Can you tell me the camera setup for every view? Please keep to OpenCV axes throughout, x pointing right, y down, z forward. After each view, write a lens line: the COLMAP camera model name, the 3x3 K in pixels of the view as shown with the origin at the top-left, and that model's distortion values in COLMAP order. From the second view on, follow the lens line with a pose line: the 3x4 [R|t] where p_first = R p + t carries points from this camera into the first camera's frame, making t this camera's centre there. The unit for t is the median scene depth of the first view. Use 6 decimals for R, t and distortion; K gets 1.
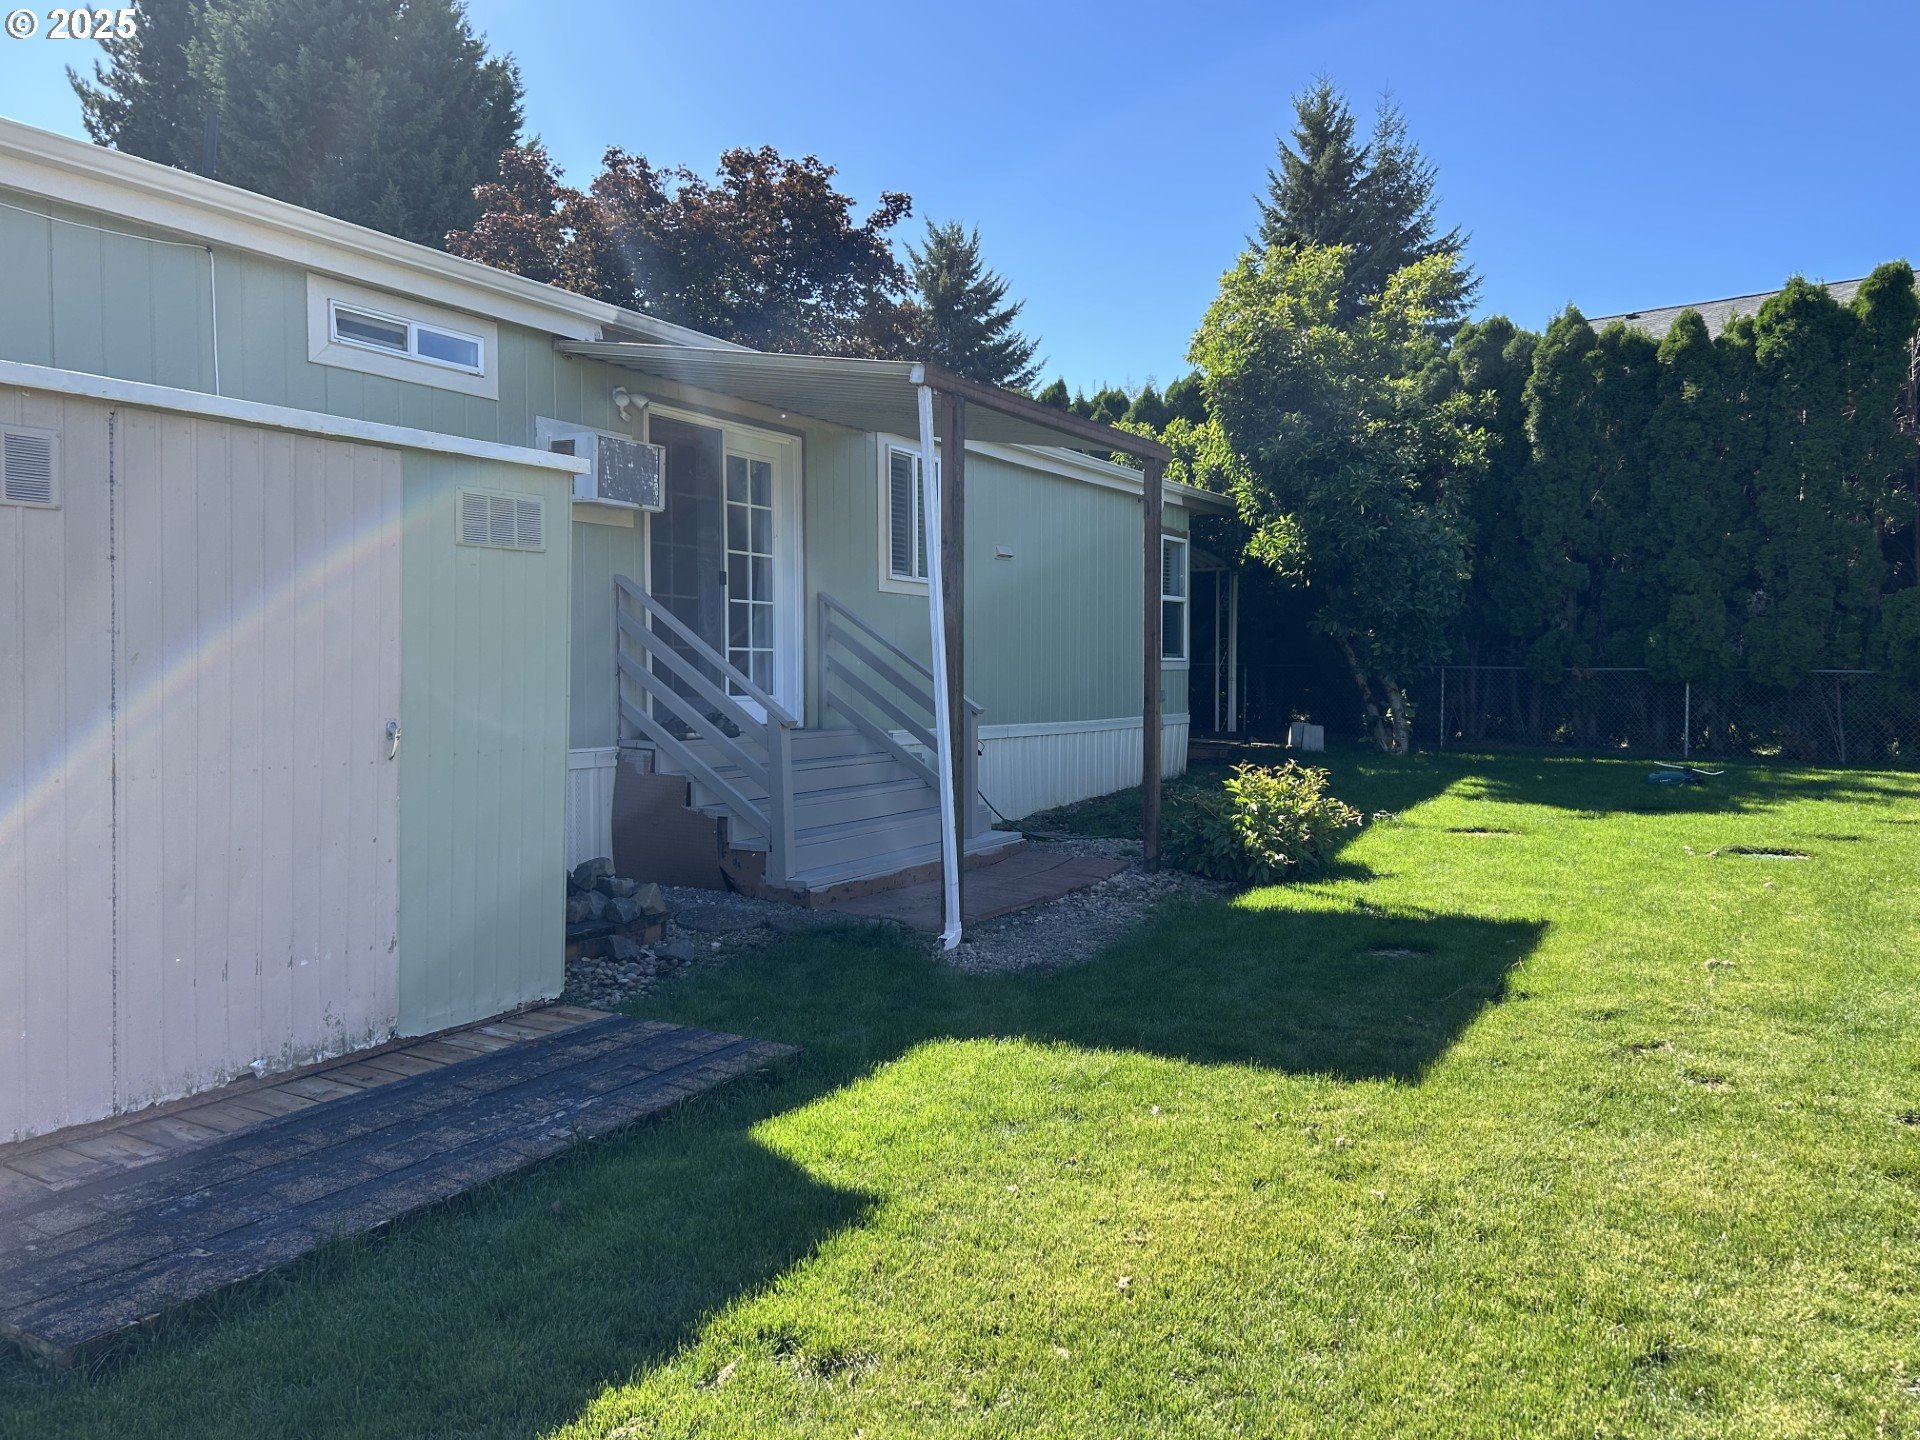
lens RADIAL K [[1450.8, 0, 984.3], [0, 1450.8, 725.7], [0, 0, 1]] dist [0.060984, -0.047945]
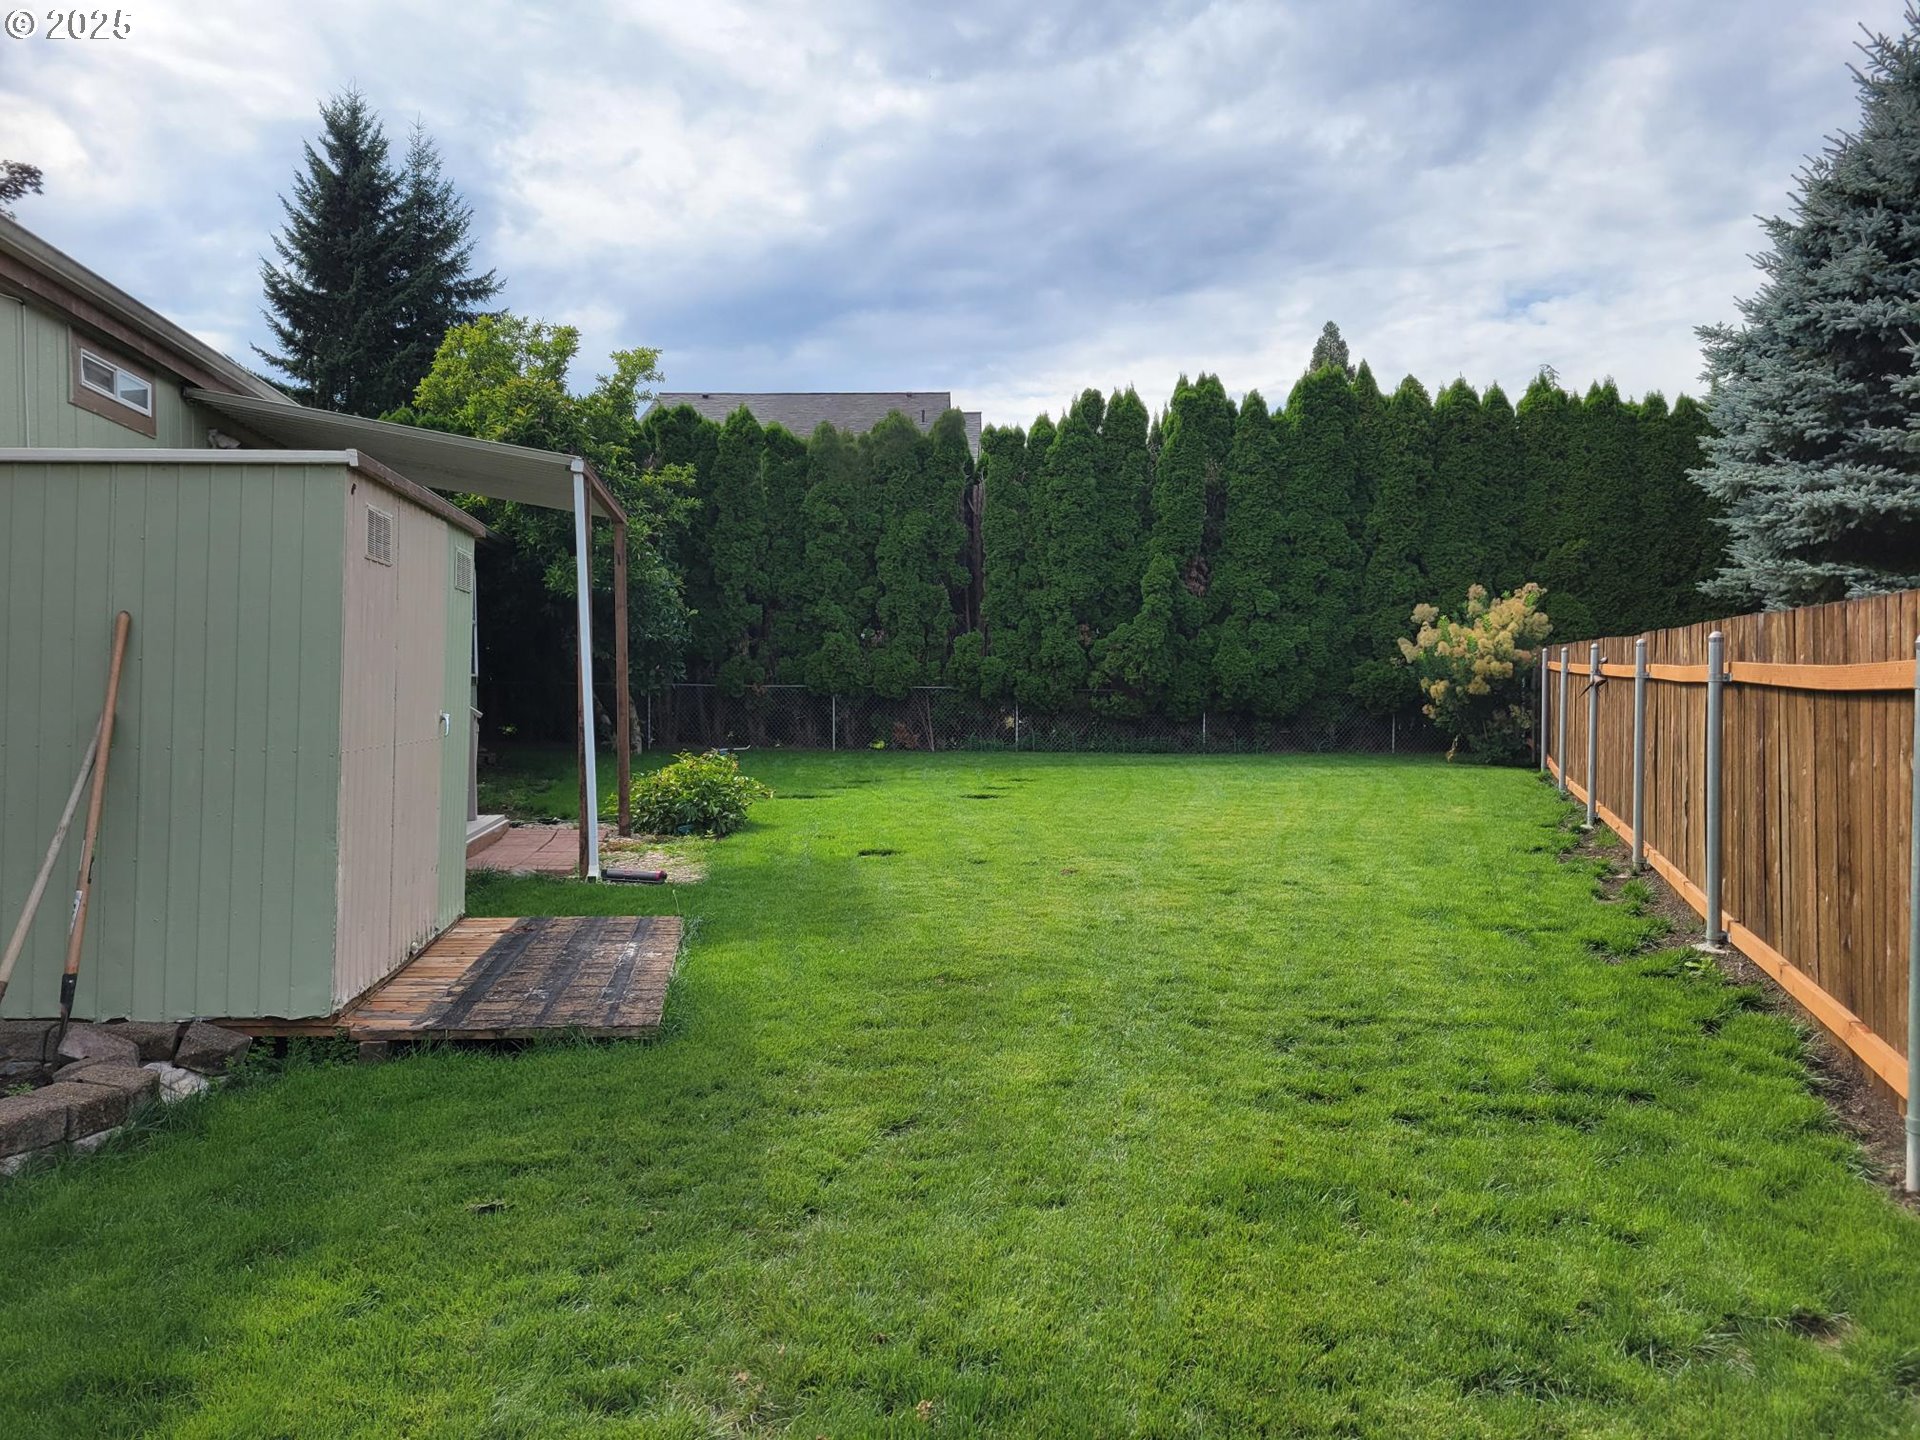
lens RADIAL K [[1458.1, 0, 960.0], [0, 1458.1, 720.0], [0, 0, 1]] dist [0.067750, 0.002691]
pose [[0.794408, -0.010324, 0.607297, -0.218032], [0.023245, 0.999640, -0.013413, 0.011708], [-0.606940, 0.024771, 0.794362, -0.123633]]
